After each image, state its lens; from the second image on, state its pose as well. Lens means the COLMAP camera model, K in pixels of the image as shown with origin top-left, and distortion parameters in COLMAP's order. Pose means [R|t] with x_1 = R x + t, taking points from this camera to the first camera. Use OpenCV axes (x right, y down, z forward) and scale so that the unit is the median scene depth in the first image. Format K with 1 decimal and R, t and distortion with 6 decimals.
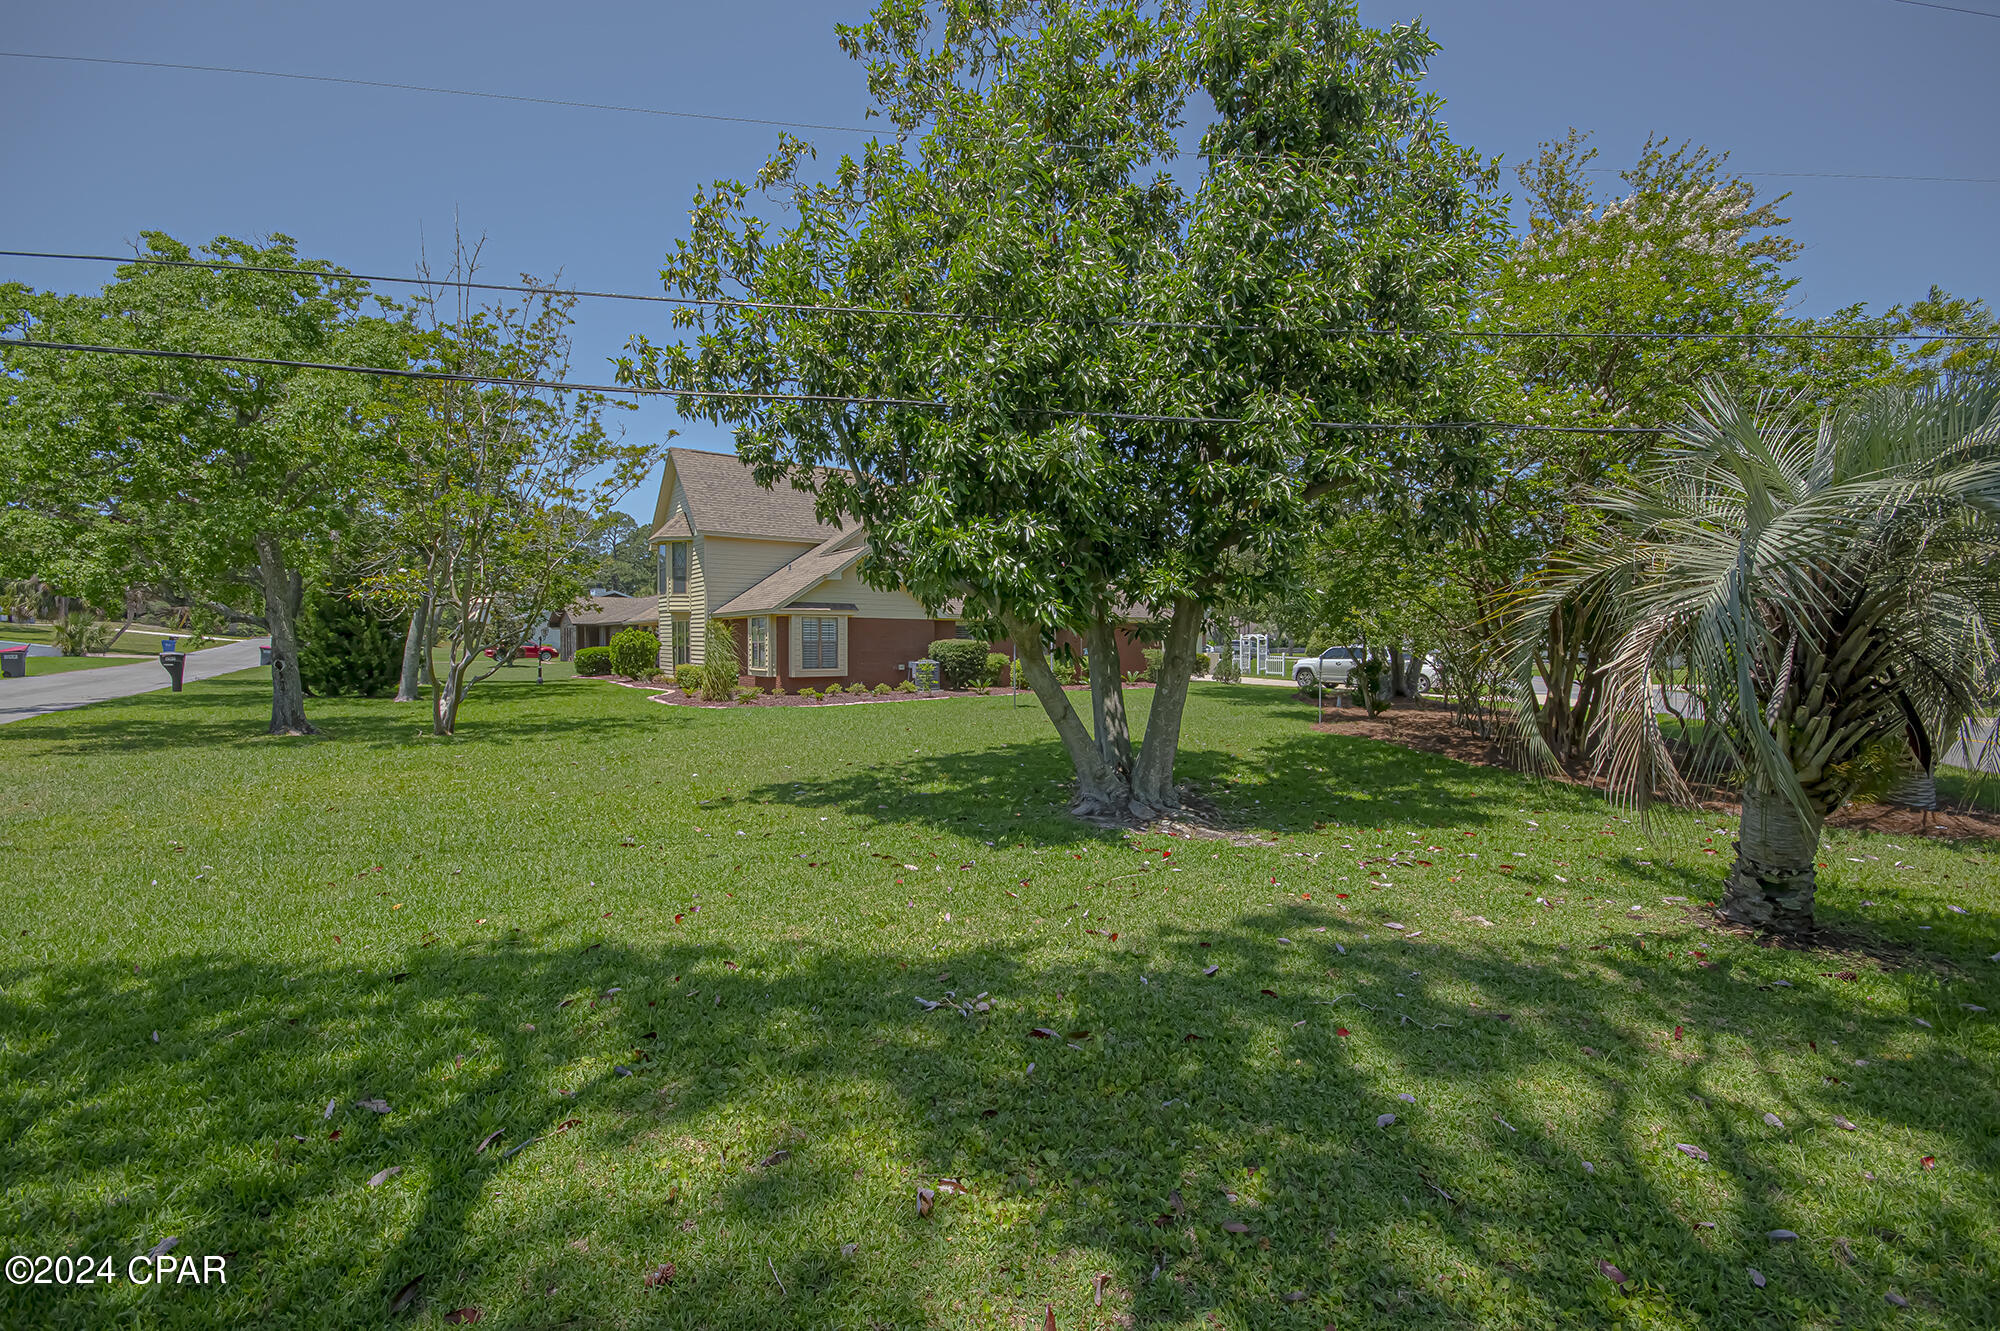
lens RADIAL K [[887.9, 0, 998.6], [0, 887.9, 658.4], [0, 0, 1]] dist [0.005355, -0.008076]
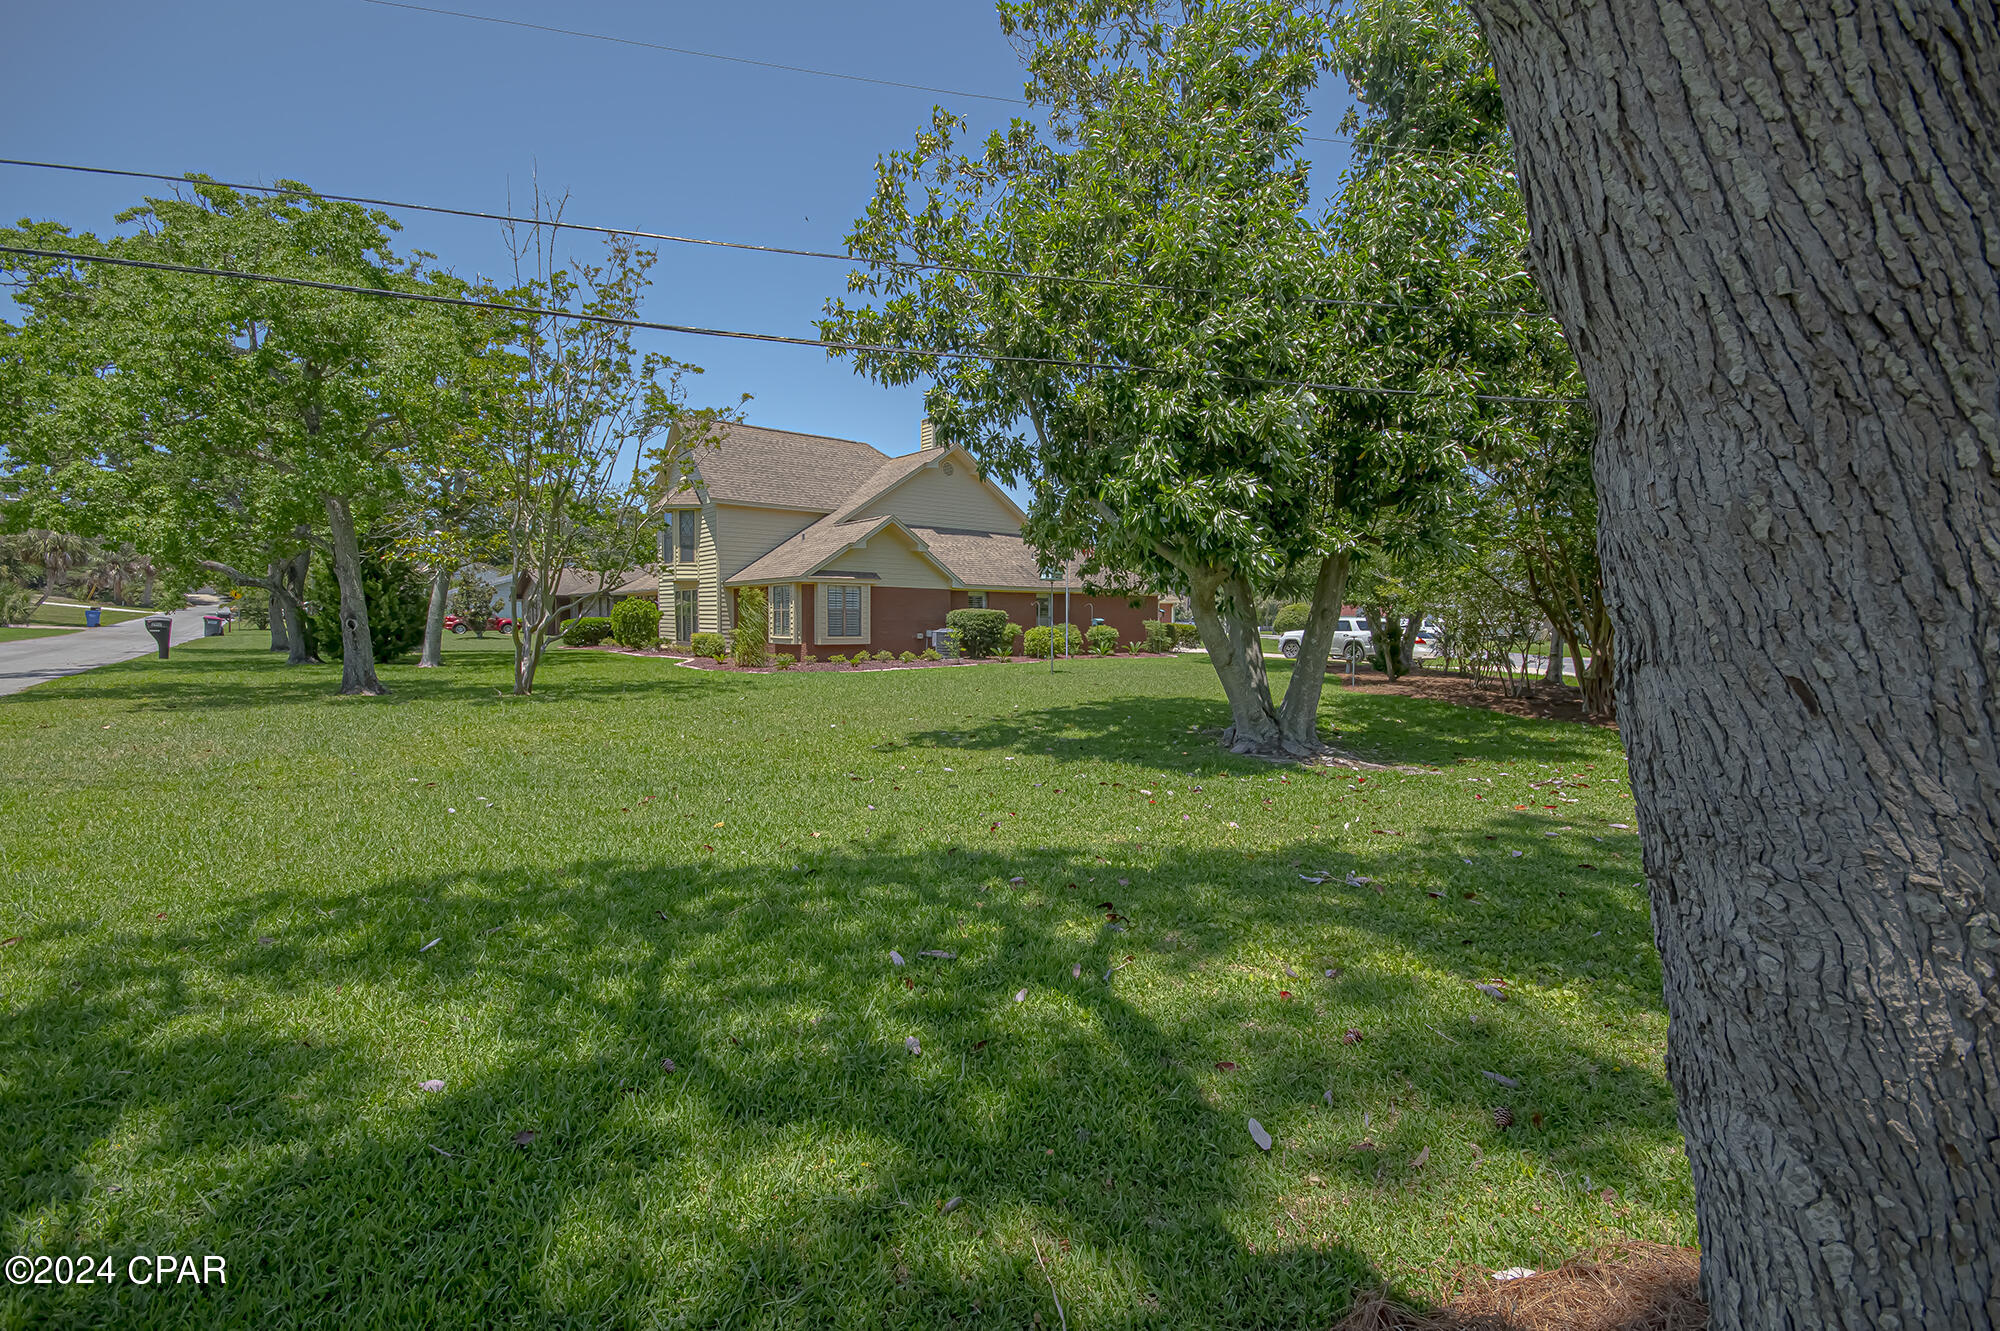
lens RADIAL K [[887.9, 0, 1005.0], [0, 887.9, 658.9], [0, 0, 1]] dist [0.005355, -0.008076]
pose [[0.997423, 0.001339, 0.071727, -0.112270], [-0.003148, 0.999680, 0.025107, 0.013586], [-0.071670, -0.025268, 0.997108, -0.027114]]
